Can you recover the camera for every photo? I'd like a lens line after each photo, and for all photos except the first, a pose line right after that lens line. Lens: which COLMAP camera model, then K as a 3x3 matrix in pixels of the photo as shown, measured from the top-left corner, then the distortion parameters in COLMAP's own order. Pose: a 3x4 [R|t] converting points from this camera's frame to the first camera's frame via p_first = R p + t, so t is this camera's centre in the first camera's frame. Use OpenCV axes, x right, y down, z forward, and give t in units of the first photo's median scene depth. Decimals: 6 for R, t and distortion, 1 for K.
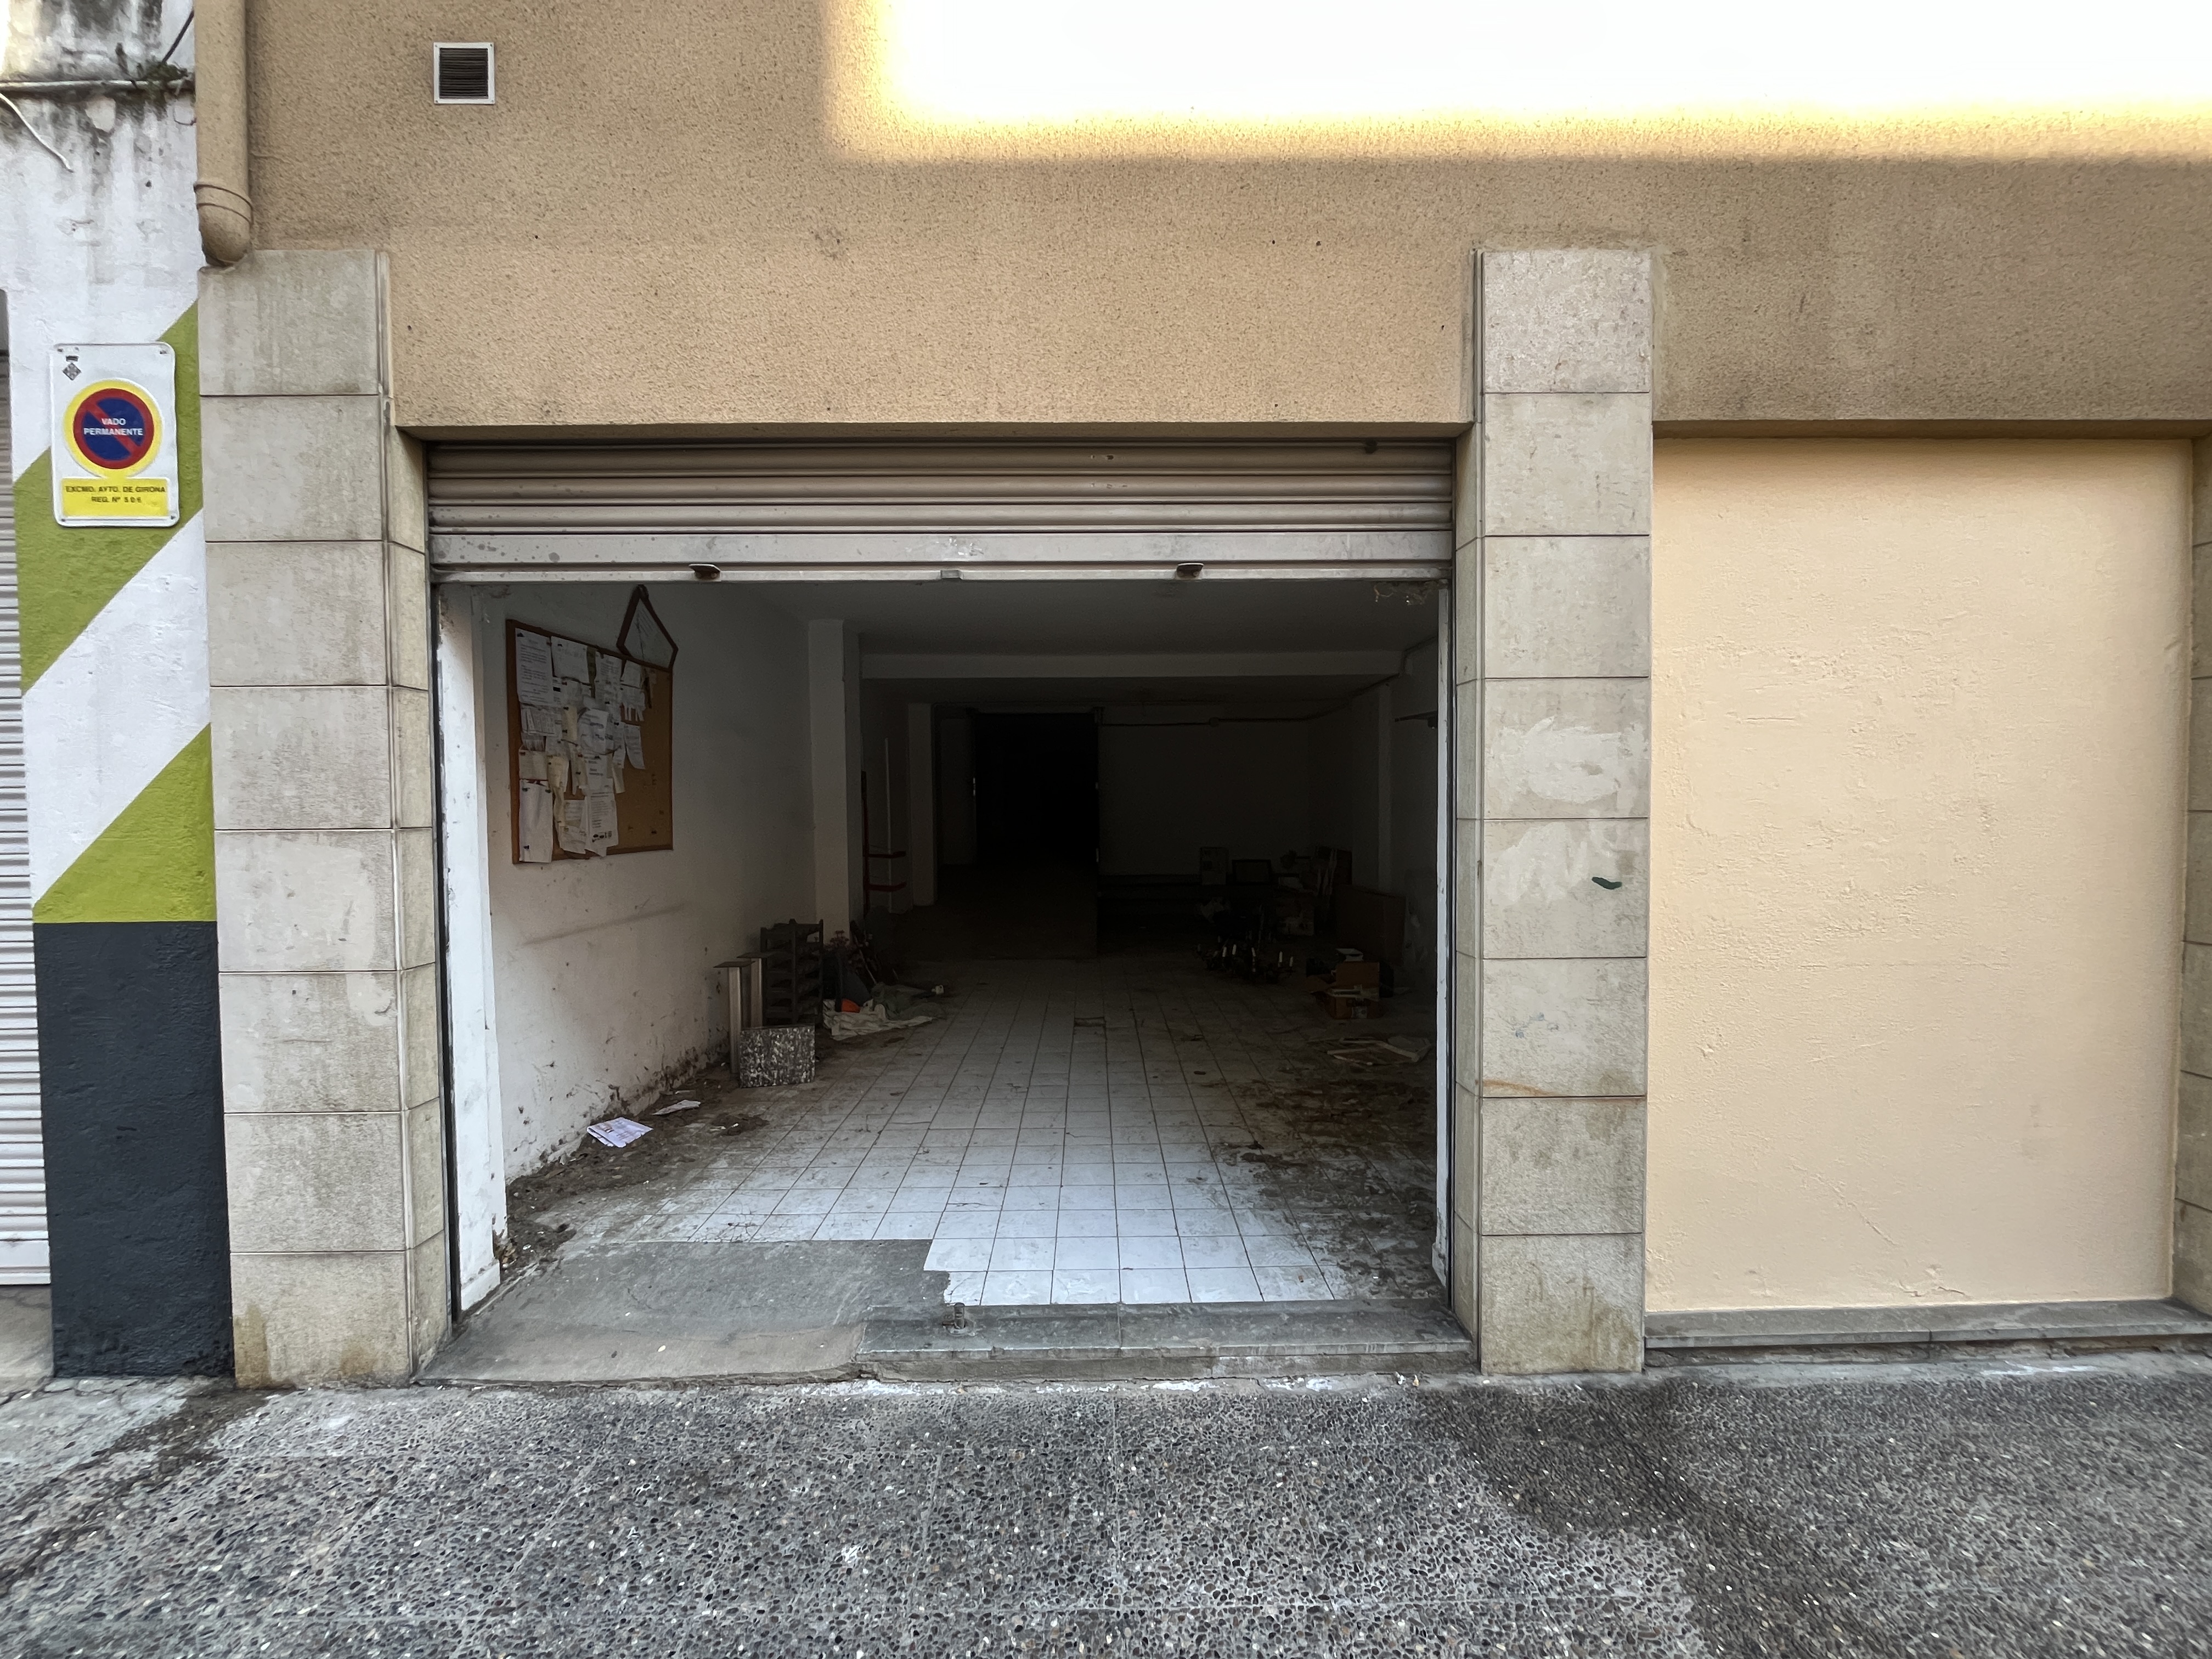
lens RADIAL K [[885.1, 0, 1108.8], [0, 885.1, 828.1], [0, 0, 1]] dist [0.000551, 0.000118]
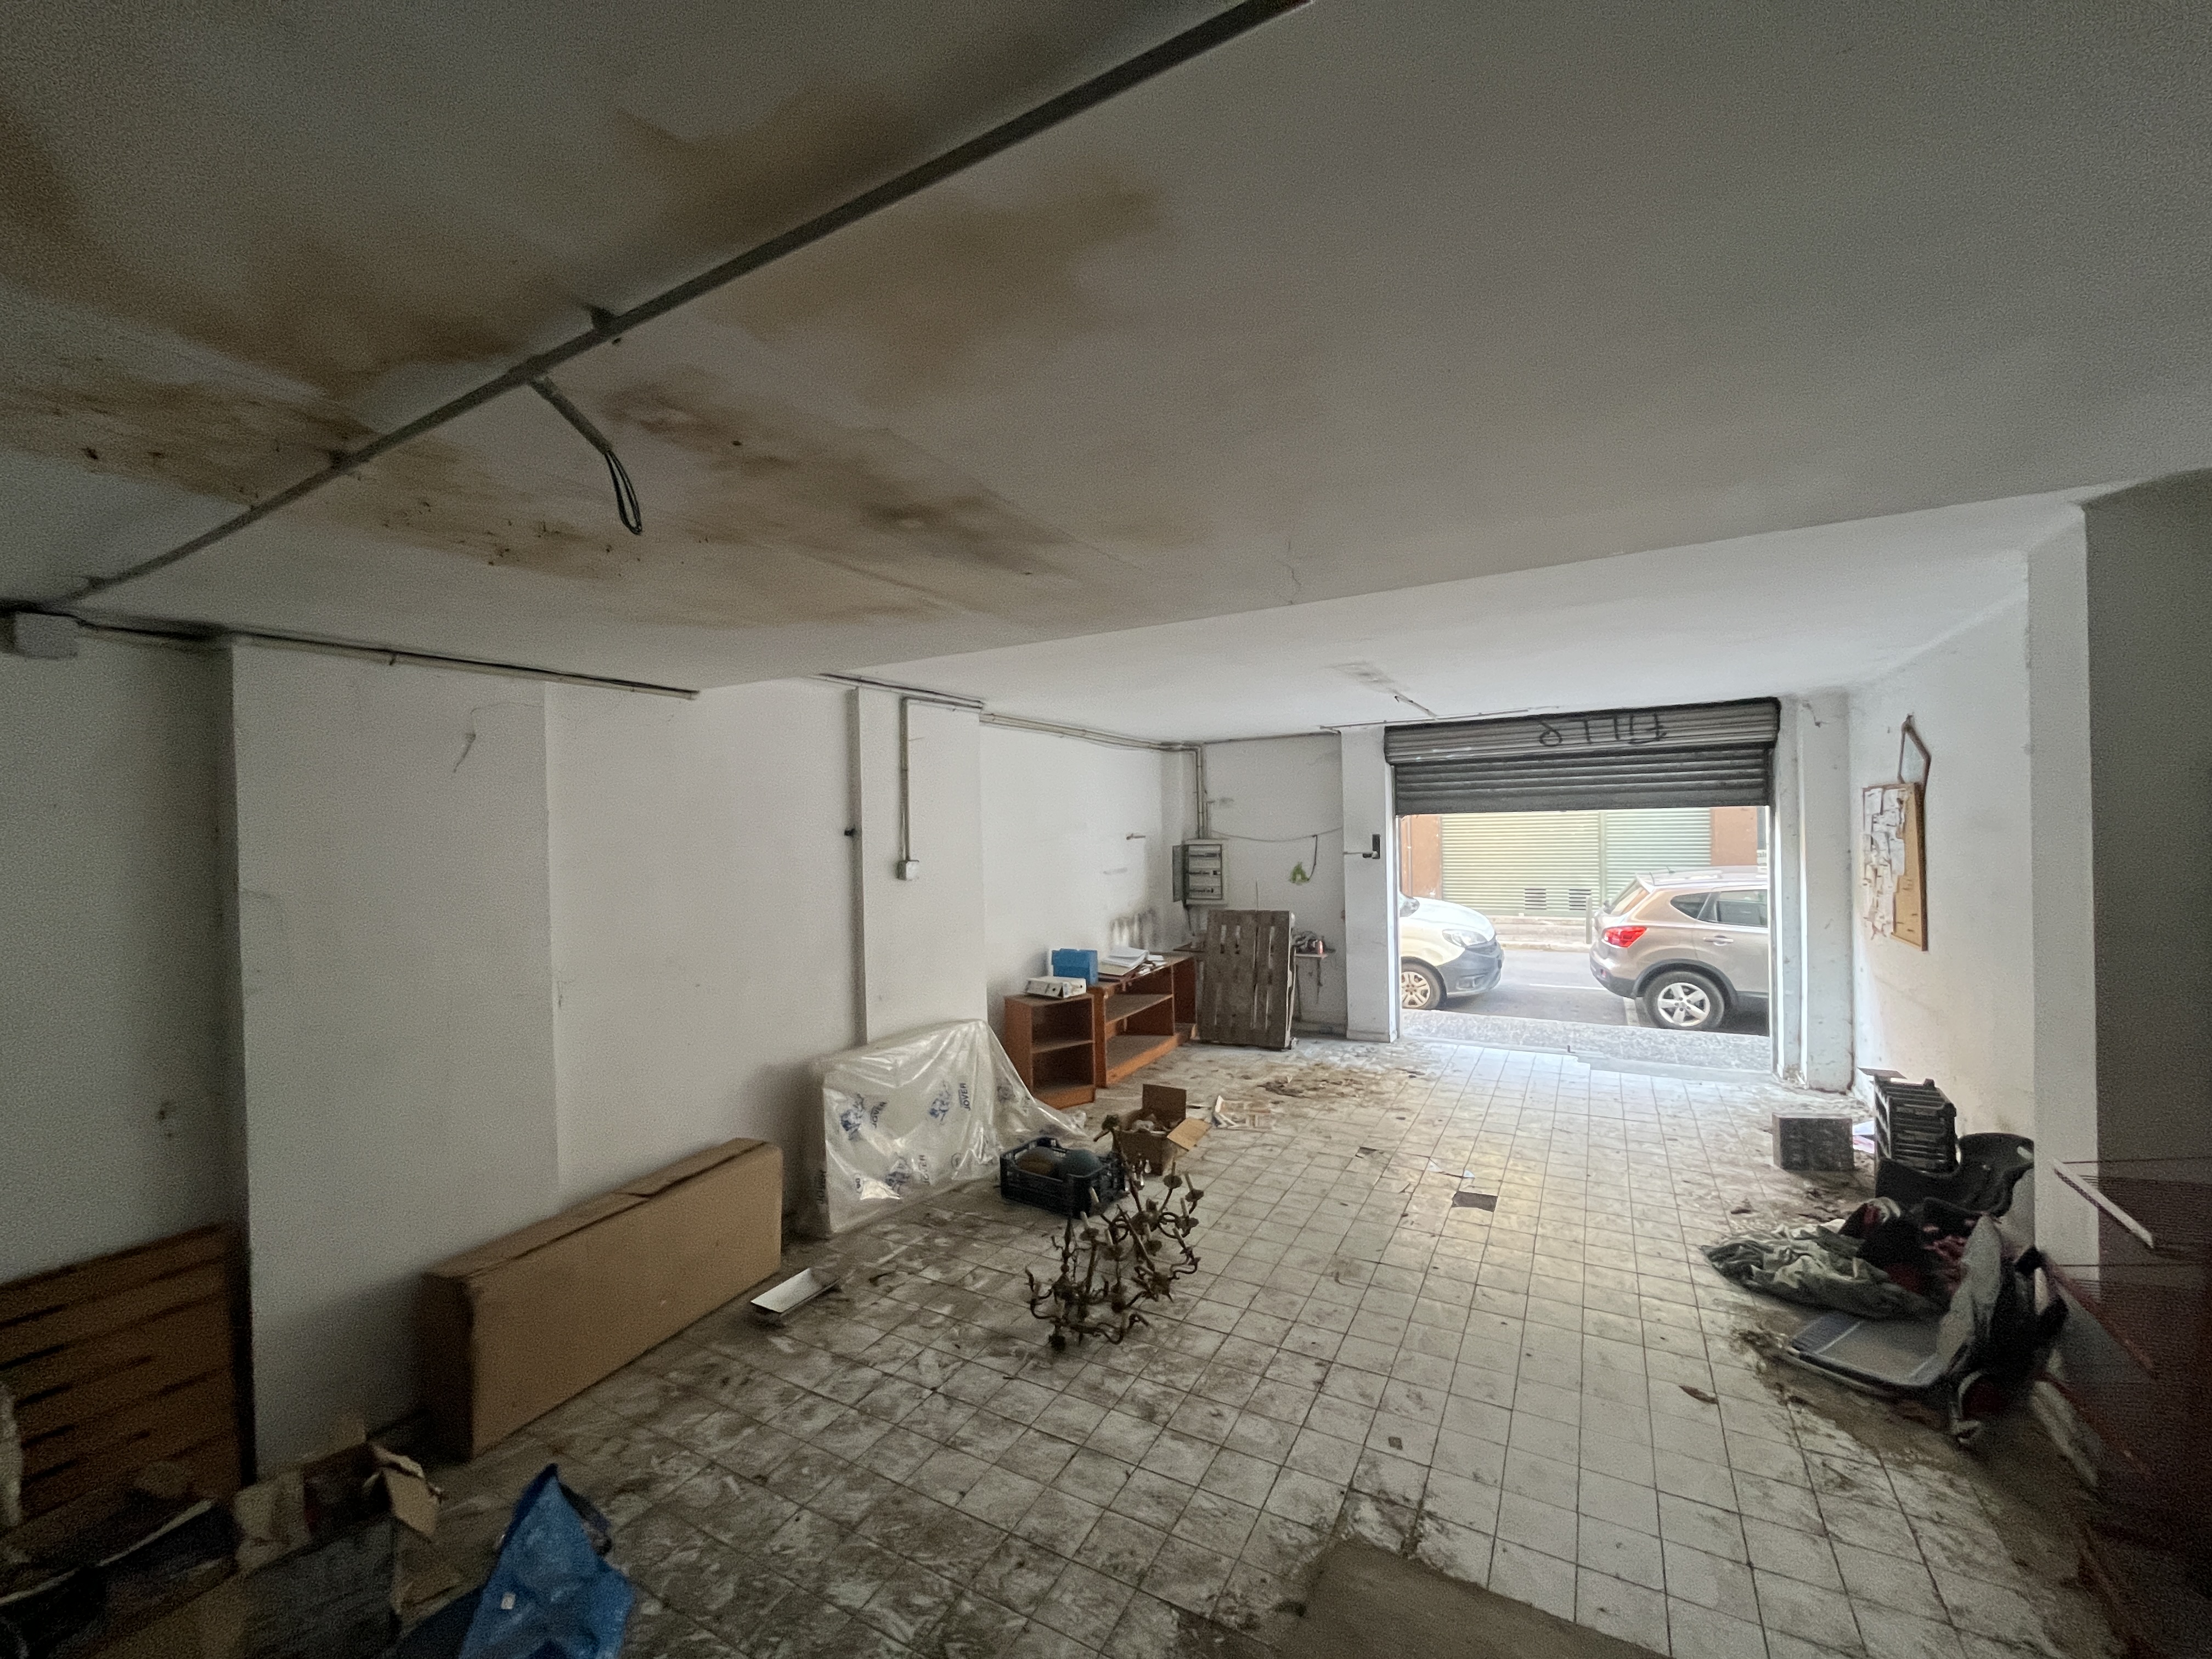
lens RADIAL K [[885.1, 0, 1108.0], [0, 885.1, 828.5], [0, 0, 1]] dist [0.000551, 0.000118]
pose [[-0.864577, 0.027478, 0.501749, -0.122923], [0.043527, 0.998846, 0.020300, -0.121140], [-0.500612, 0.039391, -0.864775, 1.562359]]
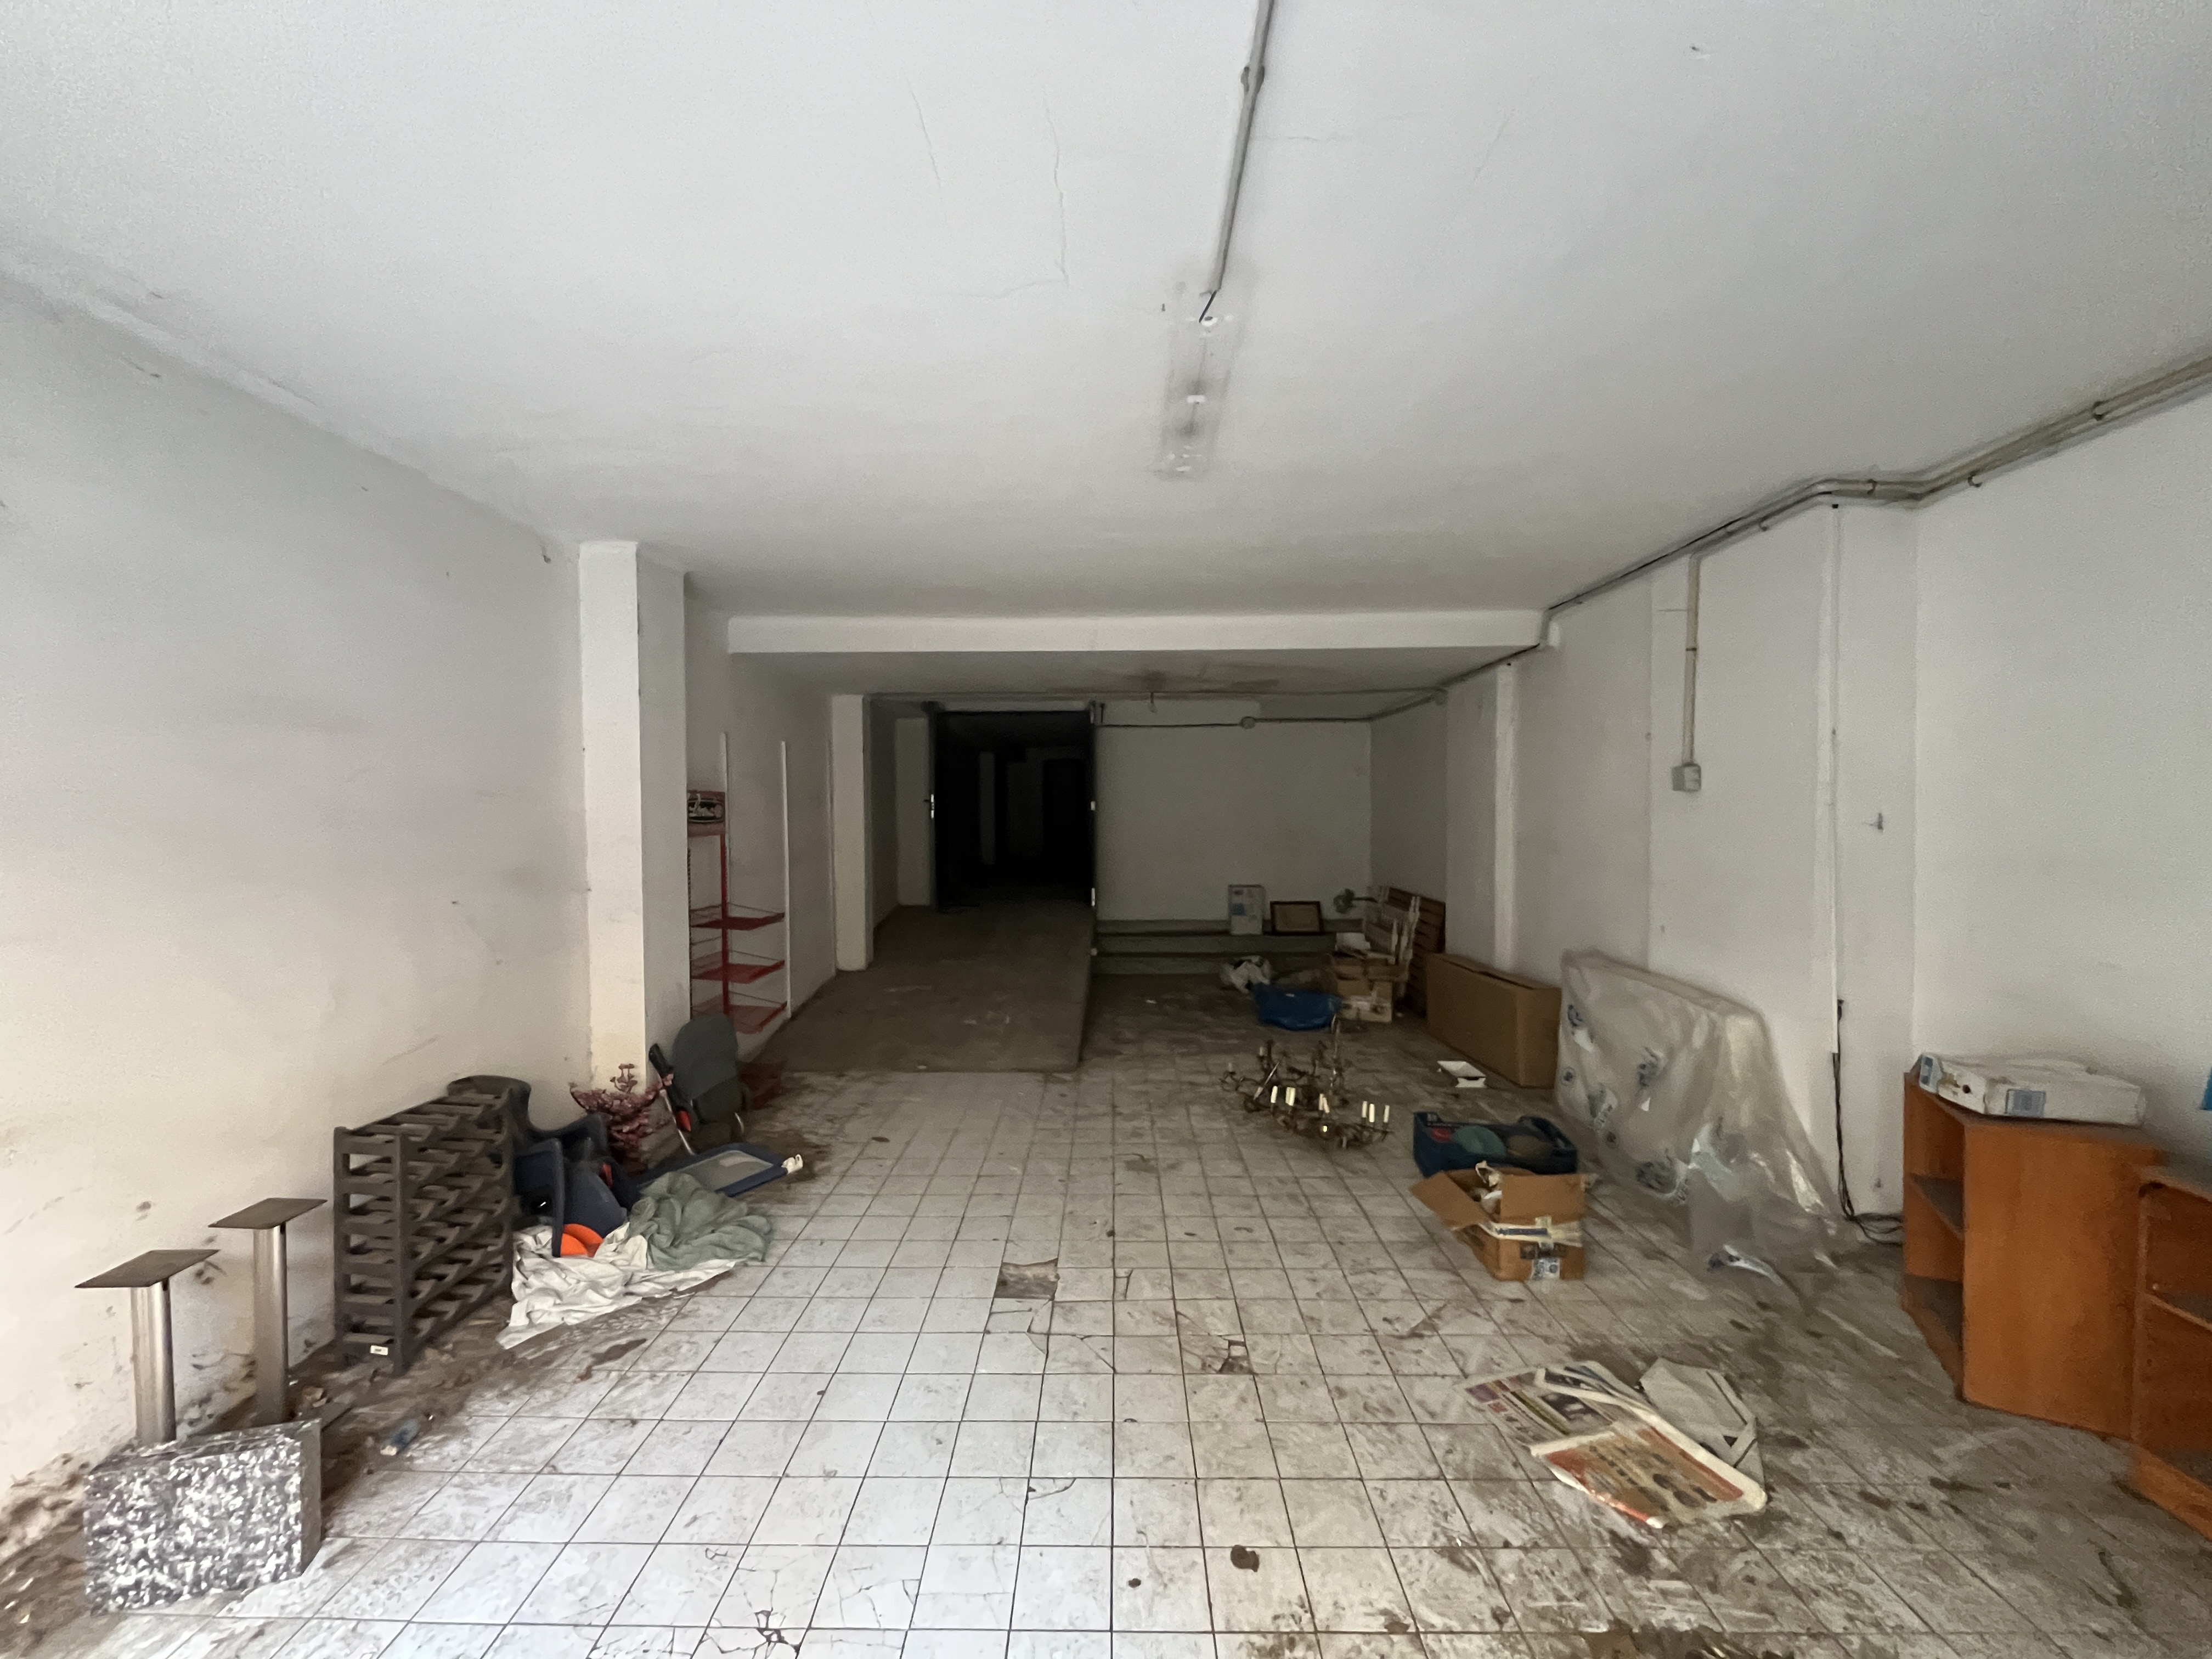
lens RADIAL K [[885.1, 0, 1099.6], [0, 885.1, 831.3], [0, 0, 1]] dist [0.000551, 0.000118]
pose [[0.999308, 0.004806, -0.036891, 0.033873], [-0.004937, 0.999982, -0.003456, -0.039238], [0.036874, 0.003635, 0.999313, 0.403974]]
